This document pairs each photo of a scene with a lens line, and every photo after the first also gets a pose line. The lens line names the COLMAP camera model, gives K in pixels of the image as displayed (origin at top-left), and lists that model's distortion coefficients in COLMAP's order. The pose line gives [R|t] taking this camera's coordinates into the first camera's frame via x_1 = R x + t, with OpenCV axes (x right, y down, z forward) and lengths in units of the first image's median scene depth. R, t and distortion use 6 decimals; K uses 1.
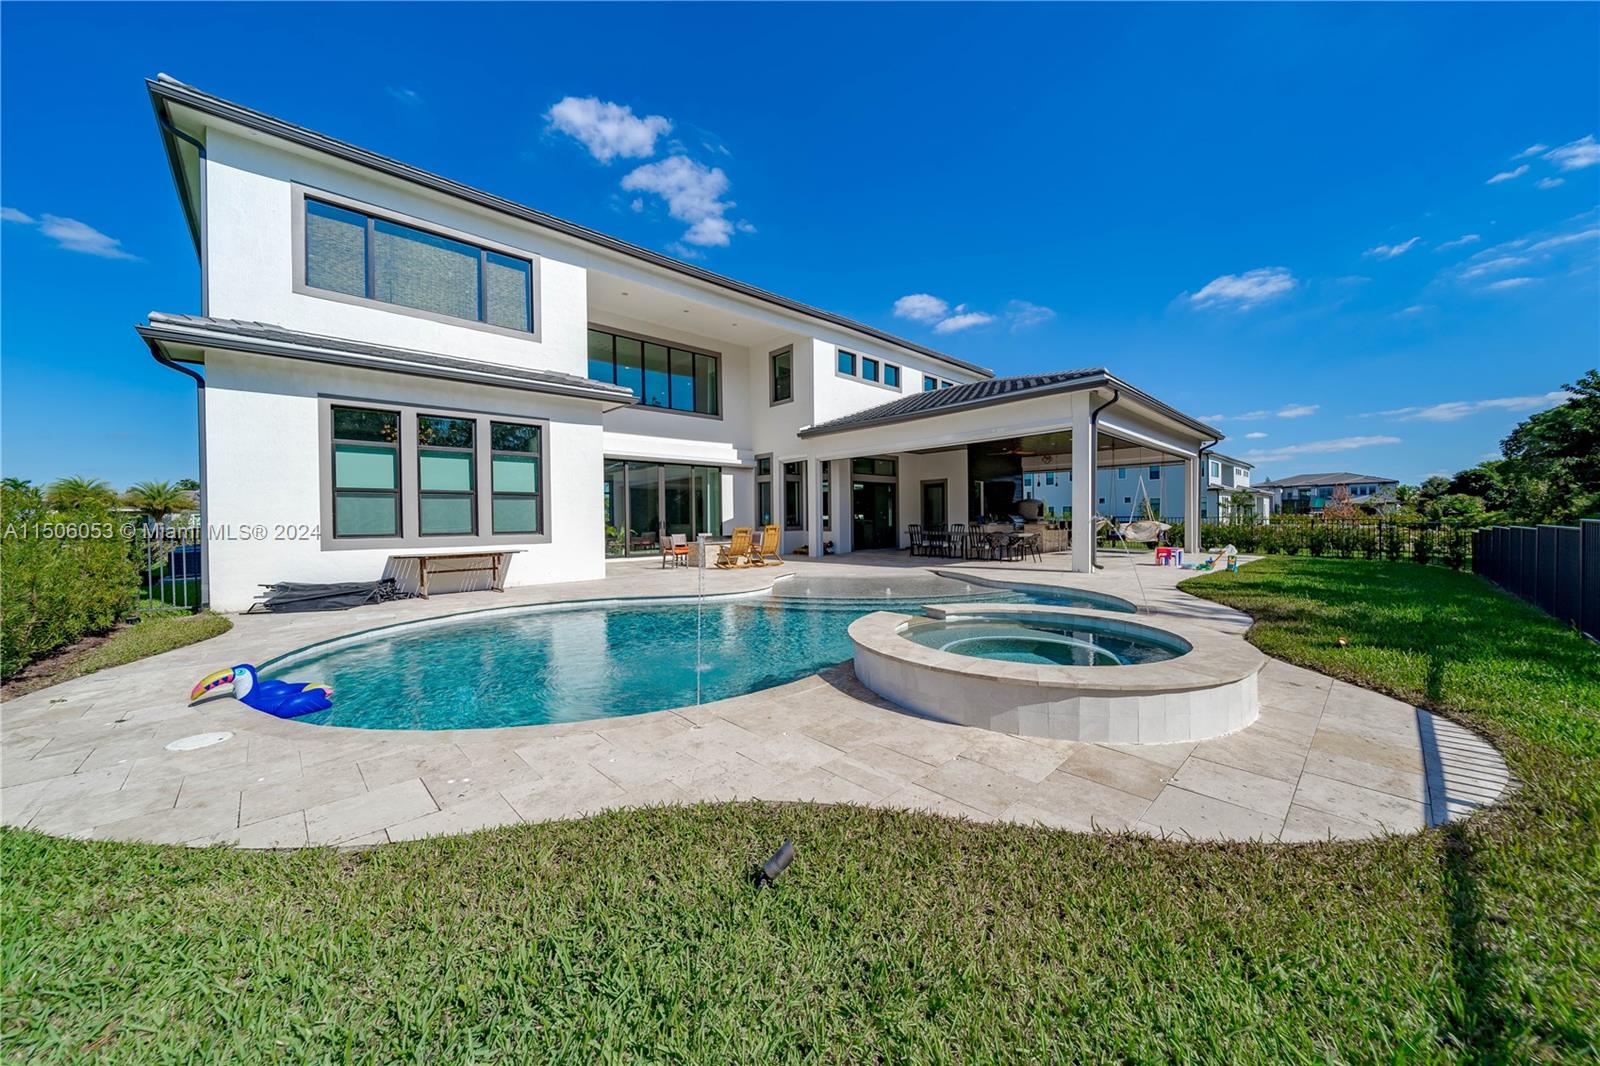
lens RADIAL K [[553.8, 0, 803.6], [0, 553.8, 527.7], [0, 0, 1]] dist [0.001011, 0.000020]
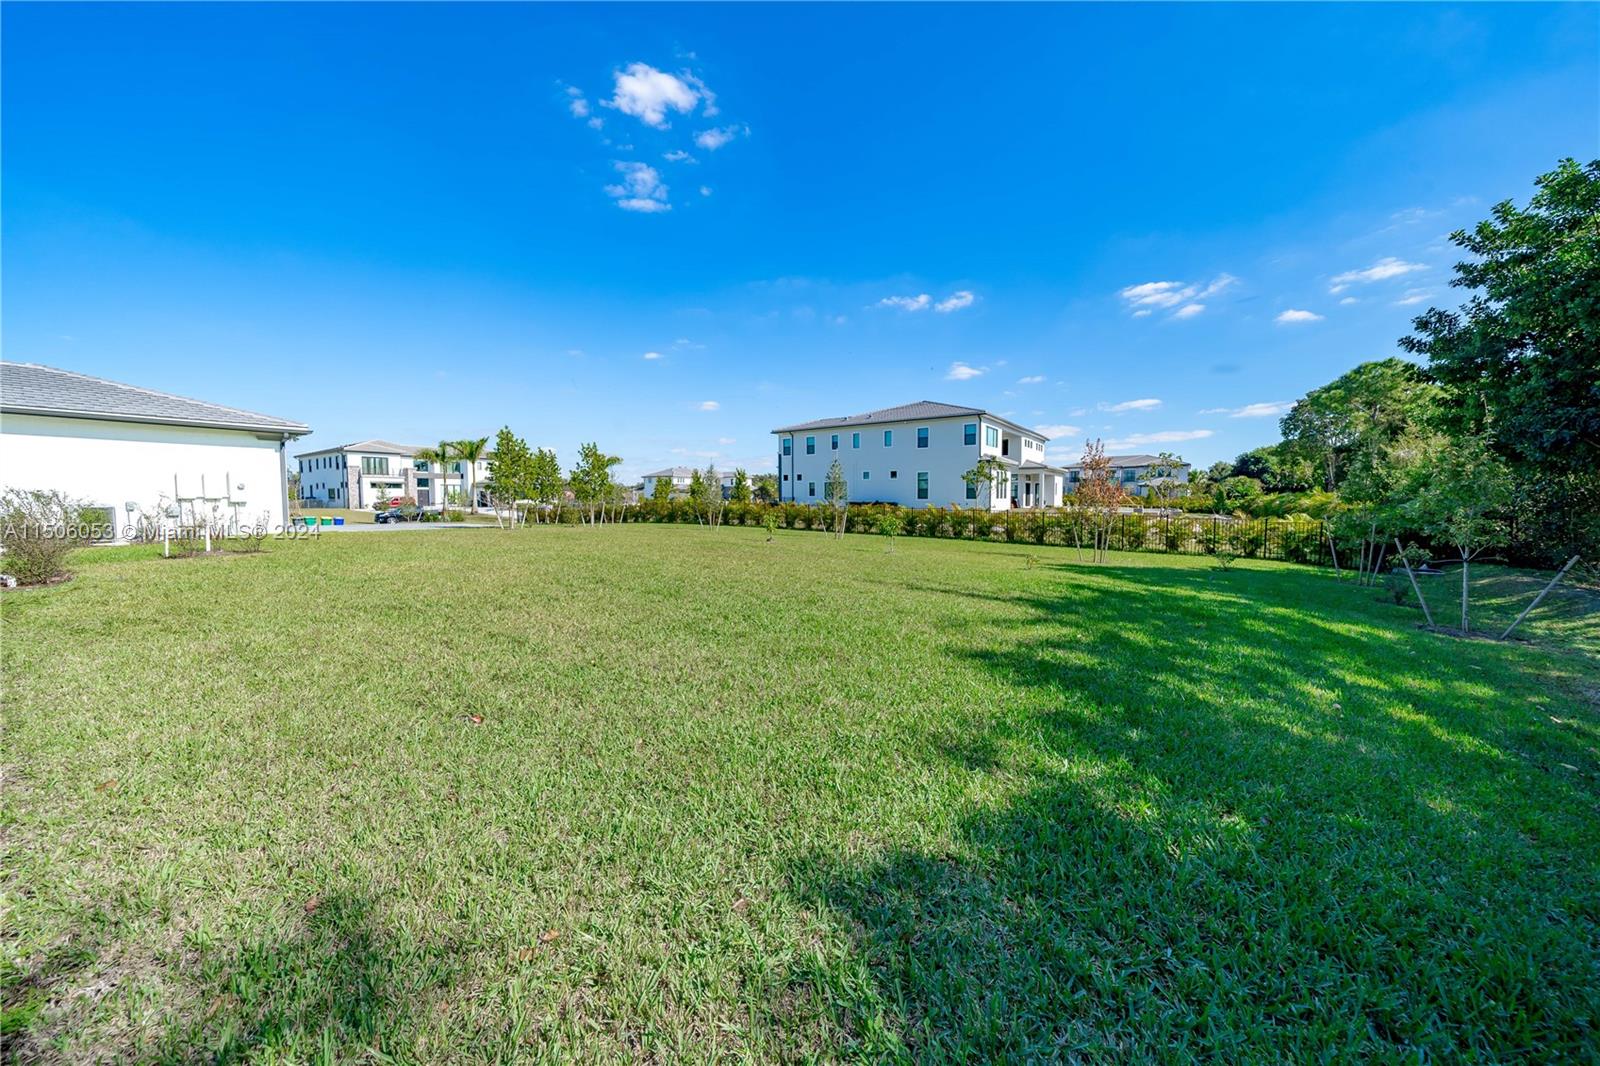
lens RADIAL K [[553.8, 0, 795.3], [0, 553.8, 532.6], [0, 0, 1]] dist [0.001011, 0.000020]
pose [[0.980036, -0.004042, 0.198780, 0.222190], [-0.005217, 0.998926, 0.046032, -0.002917], [-0.198753, -0.046151, 0.978962, 0.199114]]
